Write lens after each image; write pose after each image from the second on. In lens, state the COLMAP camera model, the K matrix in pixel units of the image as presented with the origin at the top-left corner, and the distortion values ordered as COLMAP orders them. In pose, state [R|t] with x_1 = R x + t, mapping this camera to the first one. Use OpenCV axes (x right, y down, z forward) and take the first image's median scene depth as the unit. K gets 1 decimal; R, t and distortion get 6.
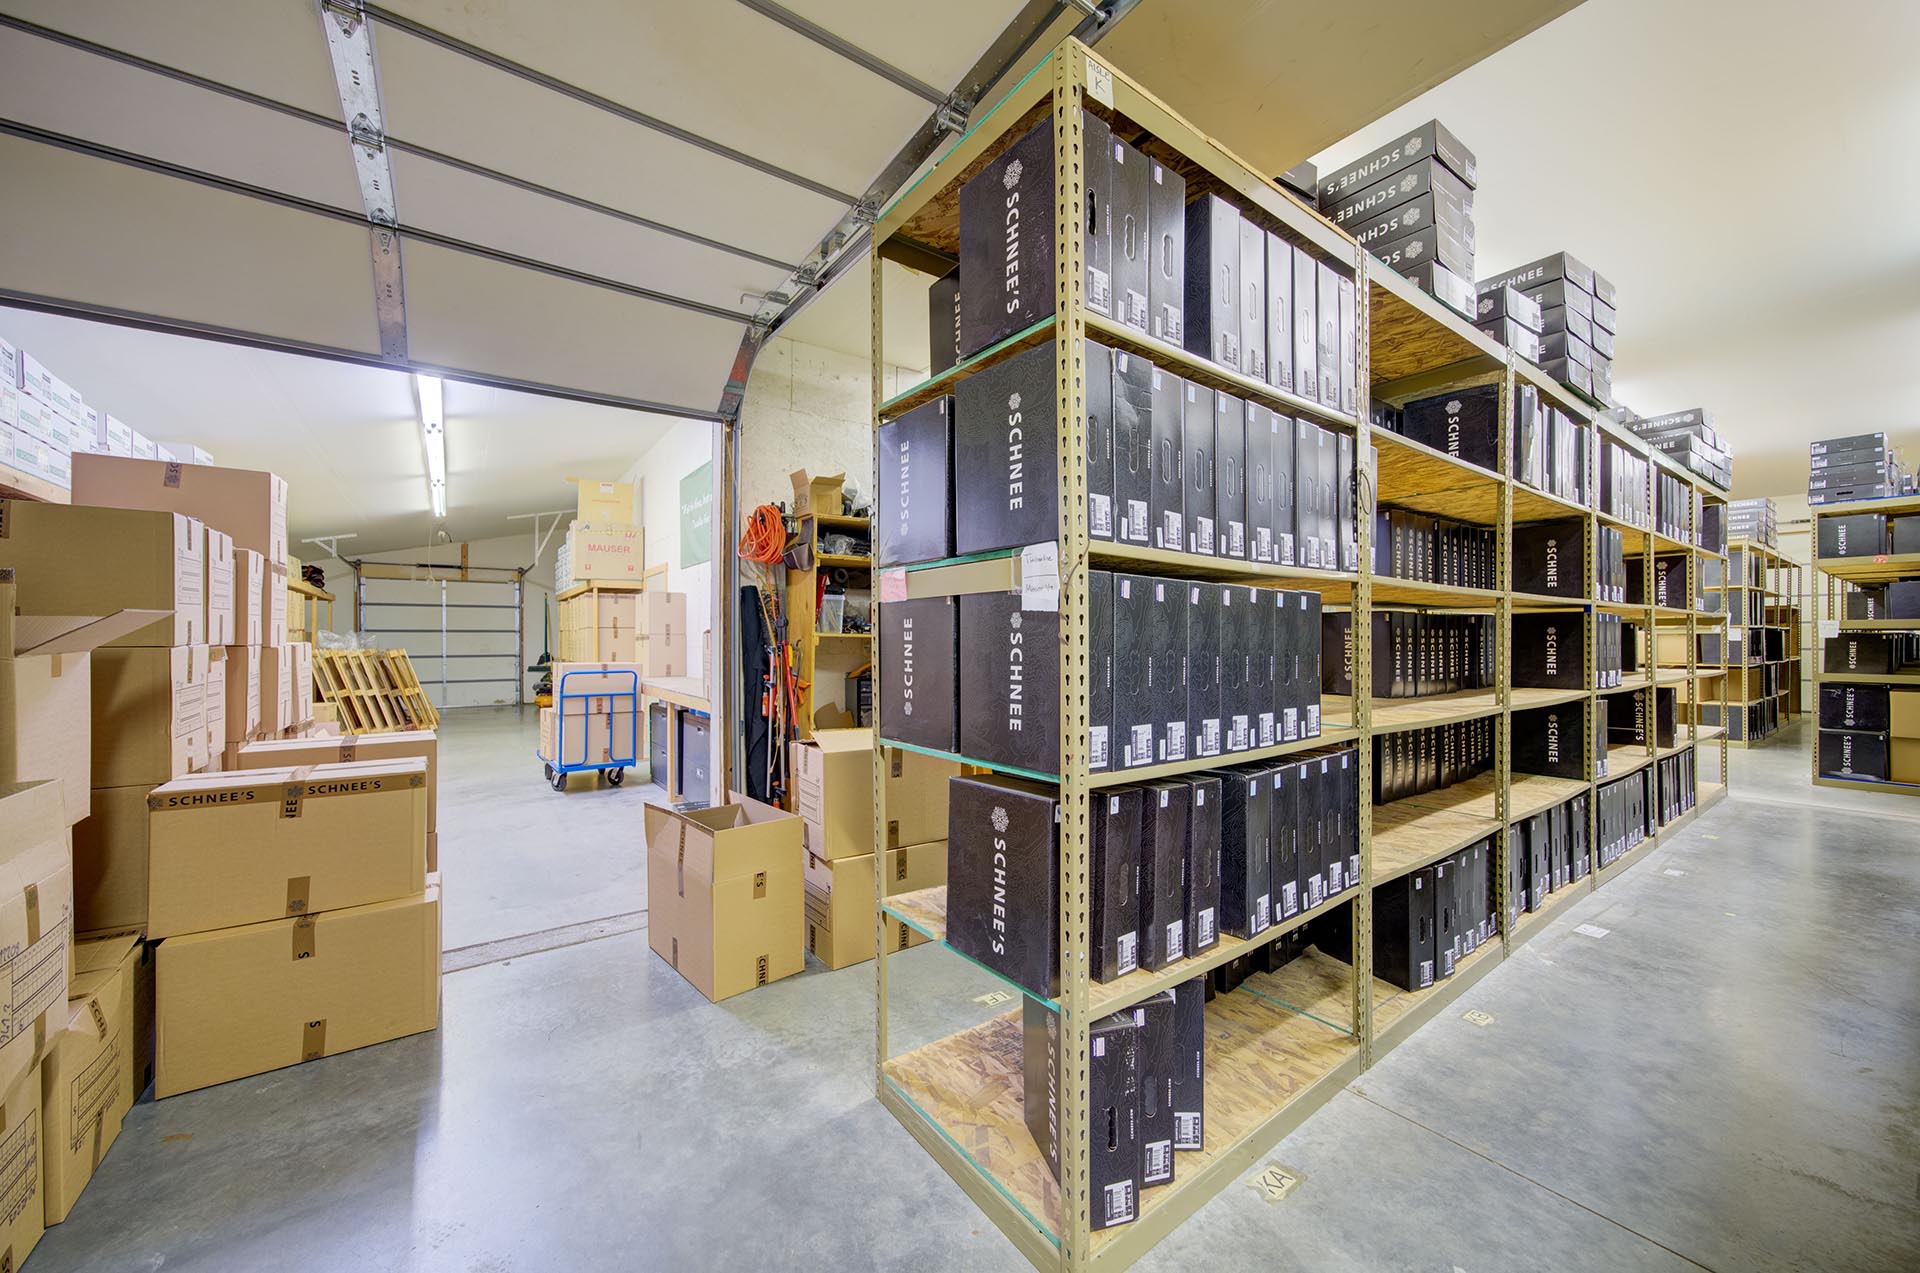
lens RADIAL K [[701.5, 0, 966.9], [0, 701.5, 632.2], [0, 0, 1]] dist [0.000052, -0.000029]
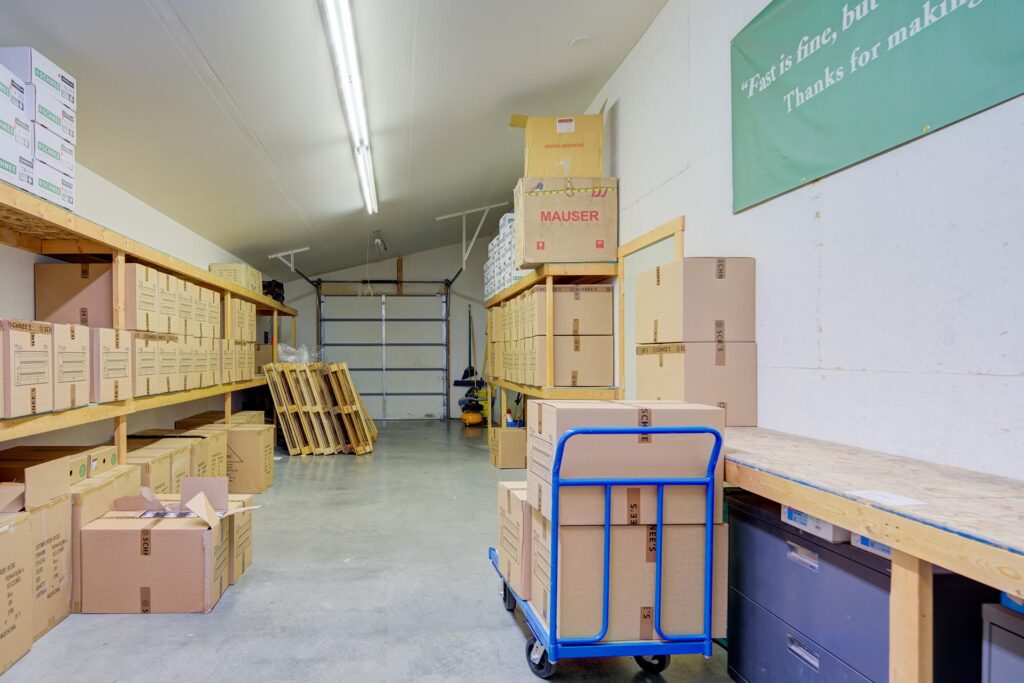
lens RADIAL K [[568.0, 0, 512.3], [0, 568.0, 349.1], [0, 0, 1]] dist [-0.000965, -0.000256]
pose [[0.905127, -0.001886, -0.425137, -0.279129], [0.003019, 0.999993, 0.001992, 0.004883], [0.425131, -0.003087, 0.905127, 0.413248]]
